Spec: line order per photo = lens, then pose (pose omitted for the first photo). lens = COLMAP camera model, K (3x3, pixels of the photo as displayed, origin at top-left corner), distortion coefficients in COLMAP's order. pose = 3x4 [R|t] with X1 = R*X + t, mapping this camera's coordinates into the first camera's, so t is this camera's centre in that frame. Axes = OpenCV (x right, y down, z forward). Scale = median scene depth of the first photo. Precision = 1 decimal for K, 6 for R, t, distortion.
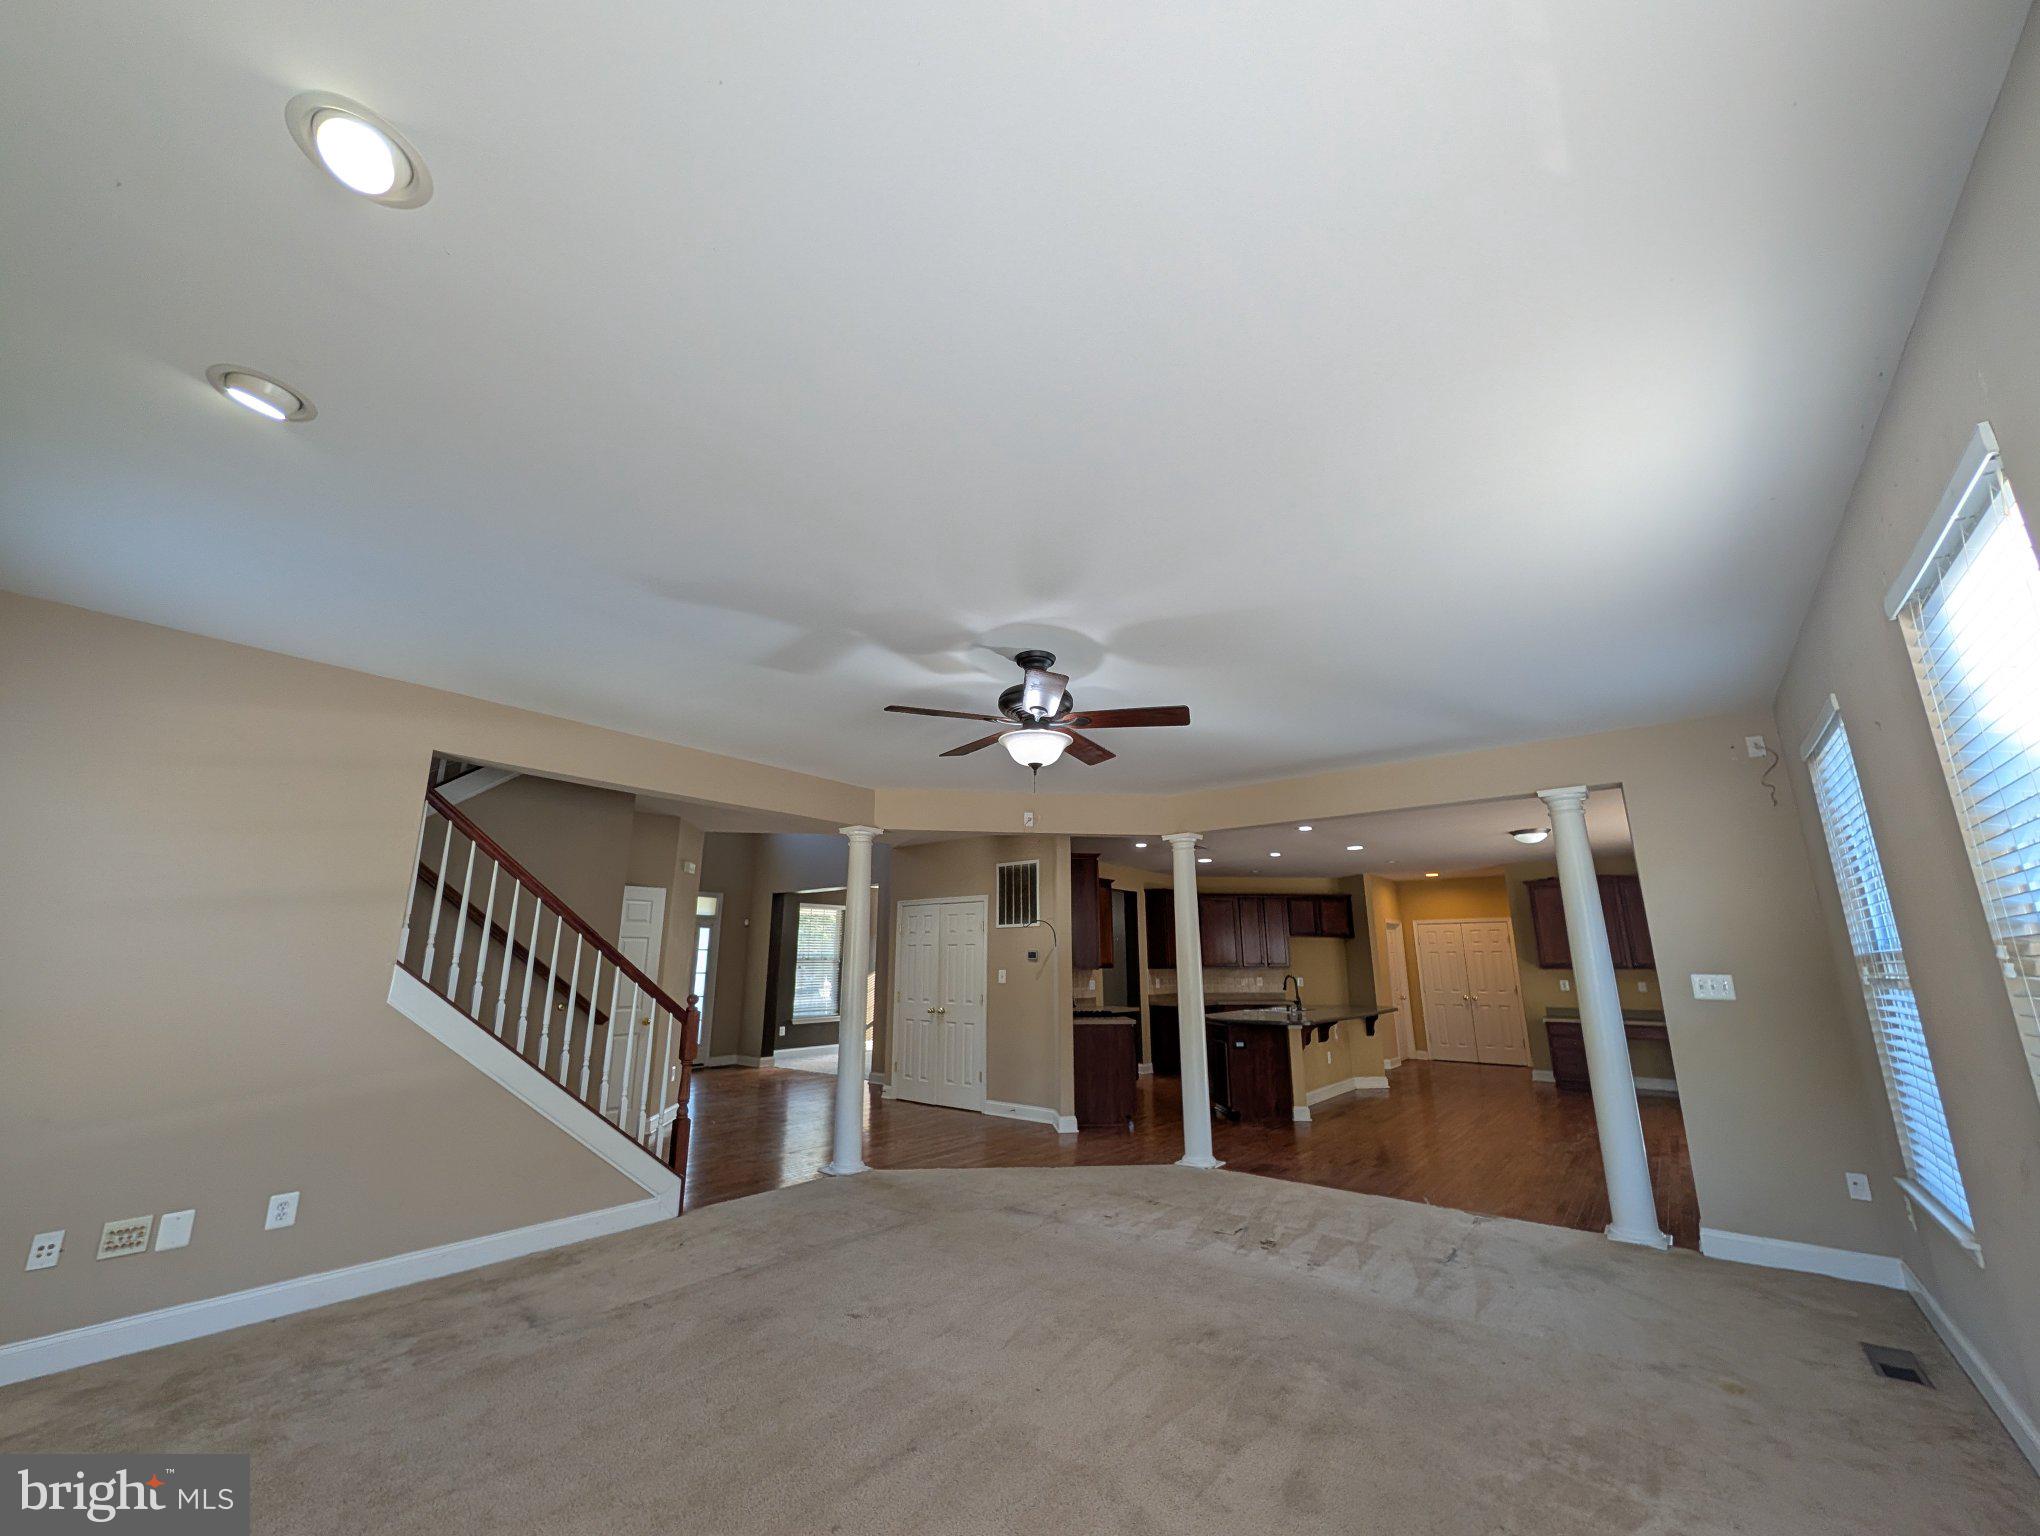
lens RADIAL K [[790.4, 0, 1011.1], [0, 790.4, 772.4], [0, 0, 1]] dist [0.000485, 0.000000]
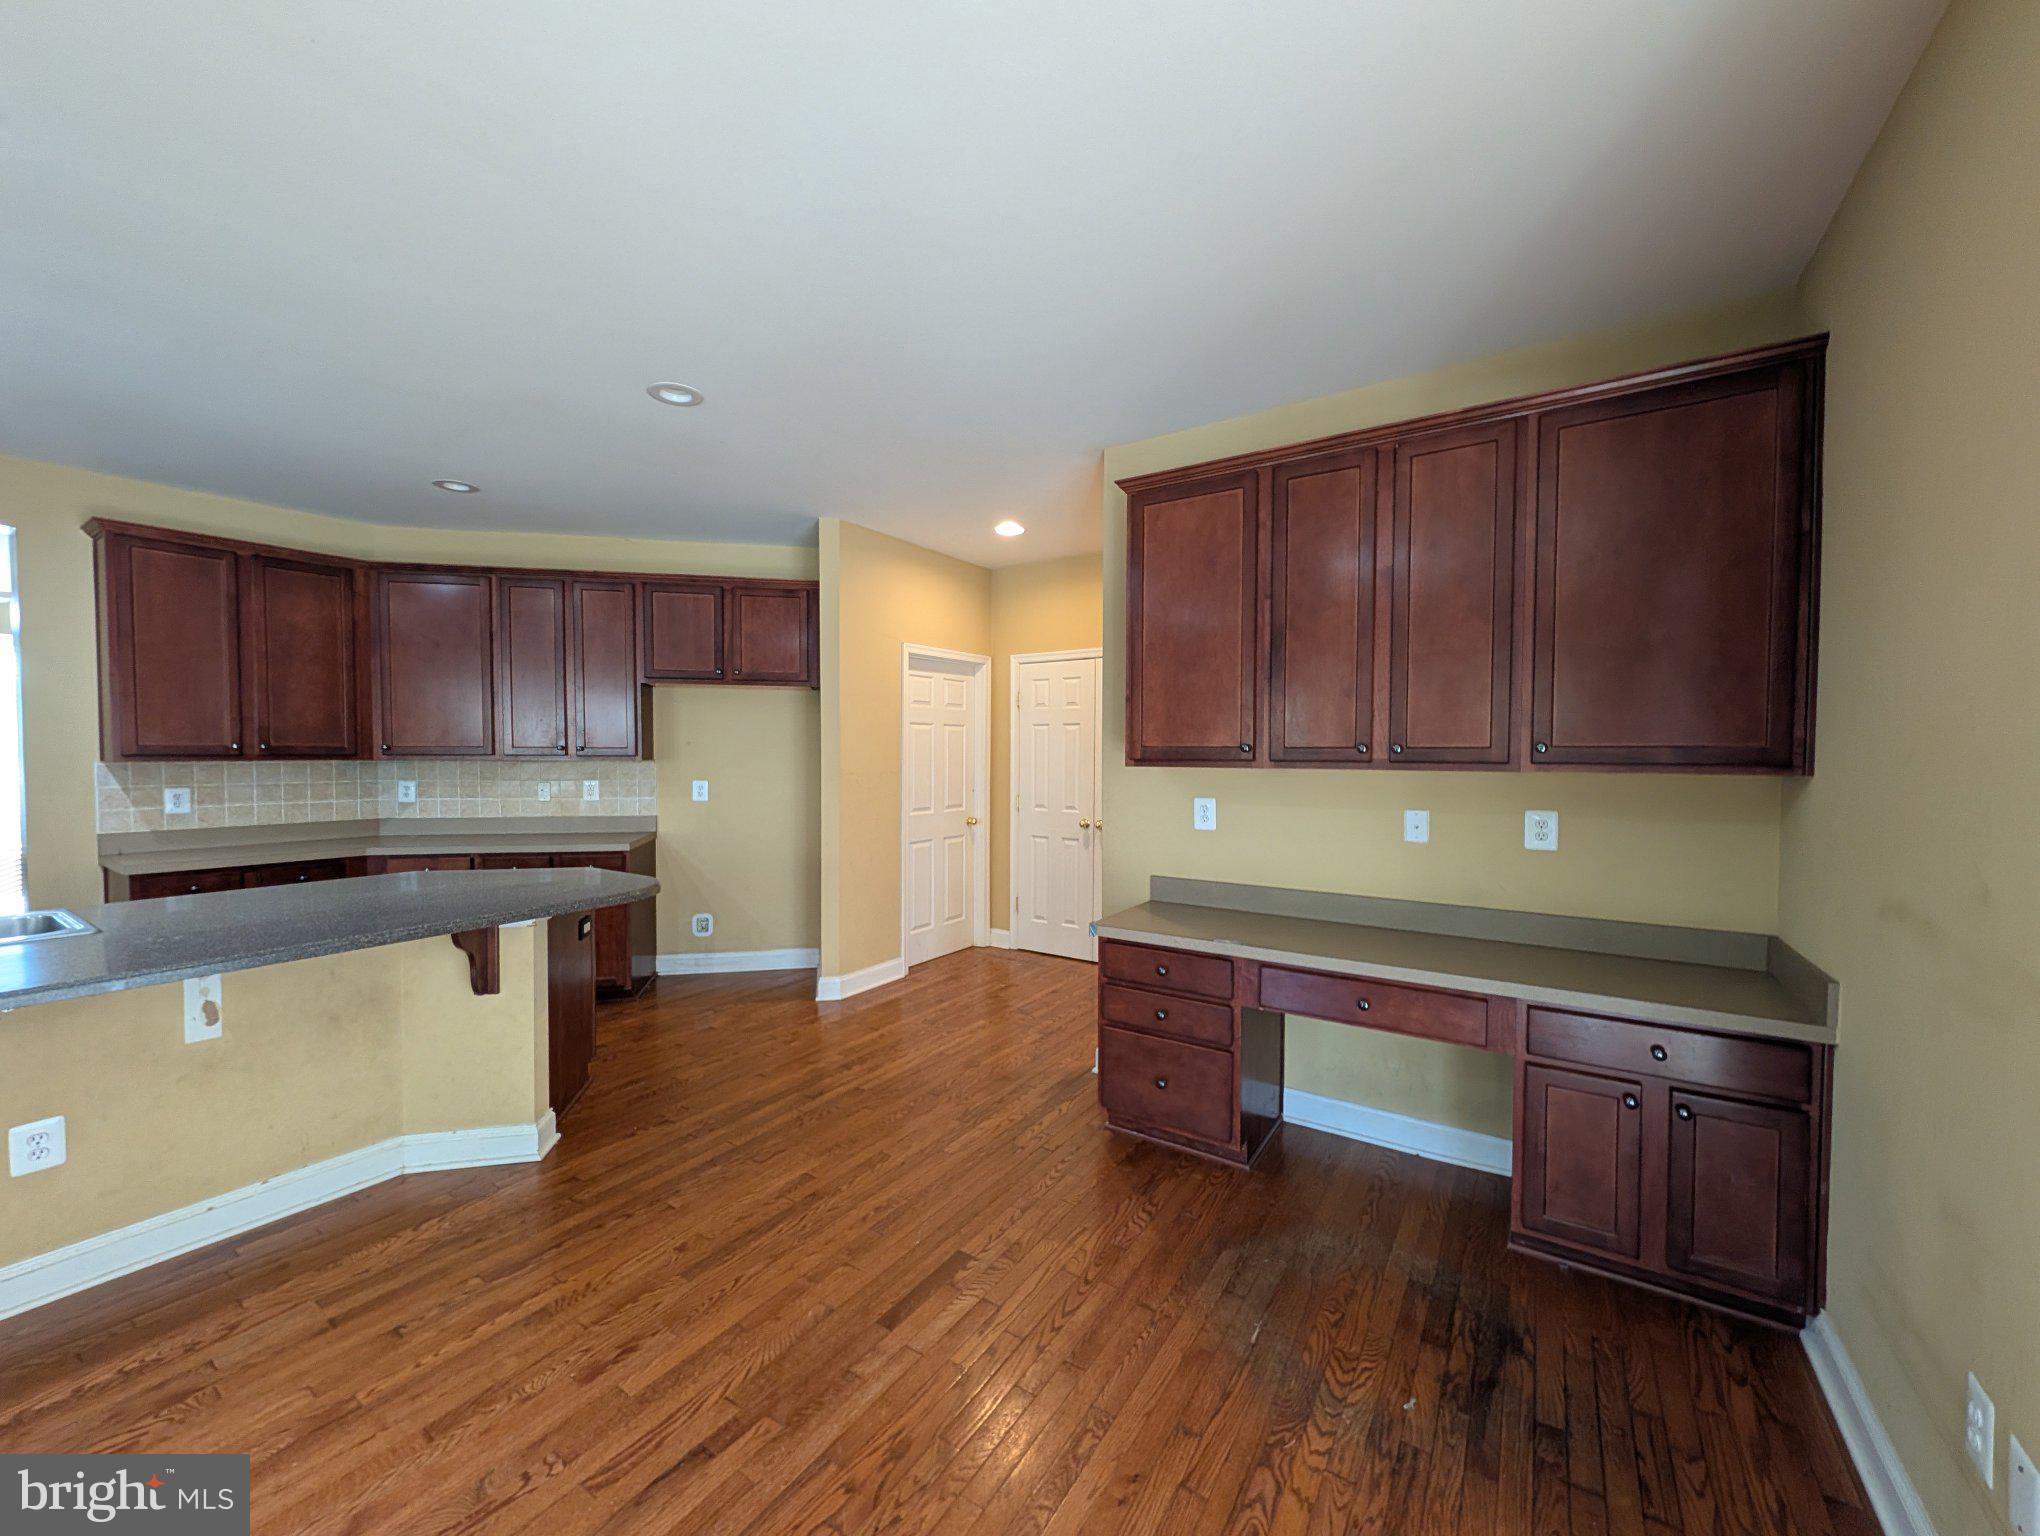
lens RADIAL K [[790.4, 0, 1011.1], [0, 790.4, 772.4], [0, 0, 1]] dist [0.000485, 0.000000]
pose [[0.996324, 0.000171, 0.085660, 0.500427], [-0.022929, 0.964039, 0.264771, 0.141936], [-0.082535, -0.265762, 0.960499, 0.590354]]
